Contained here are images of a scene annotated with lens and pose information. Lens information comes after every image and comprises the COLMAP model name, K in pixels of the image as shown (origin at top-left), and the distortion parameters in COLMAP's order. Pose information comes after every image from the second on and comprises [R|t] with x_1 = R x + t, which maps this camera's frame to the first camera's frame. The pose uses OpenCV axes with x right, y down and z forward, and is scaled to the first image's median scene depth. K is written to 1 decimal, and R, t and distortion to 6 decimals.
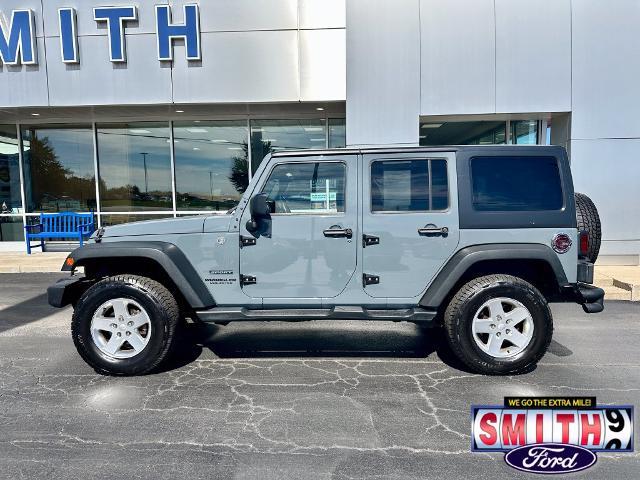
lens RADIAL K [[455.8, 0, 316.3], [0, 455.8, 242.5], [0, 0, 1]] dist [0.033680, -0.041770]
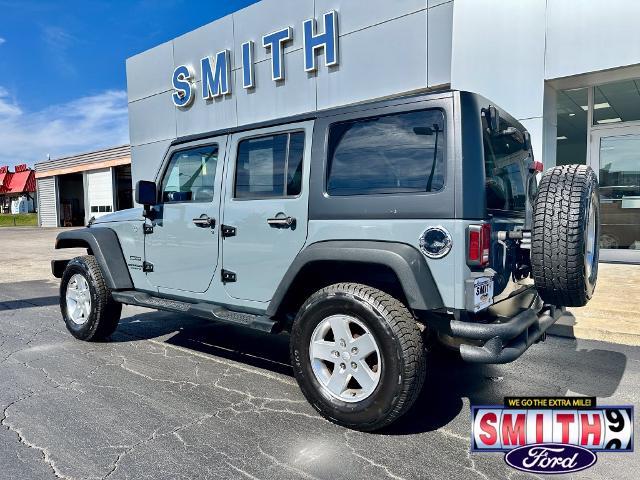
lens RADIAL K [[455.8, 0, 316.3], [0, 455.8, 242.5], [0, 0, 1]] dist [0.033680, -0.041770]
pose [[0.806386, 0.039704, -0.590055, 0.765005], [-0.053161, 0.998571, -0.005458, 0.012729], [0.588995, 0.035769, 0.807345, 0.390362]]
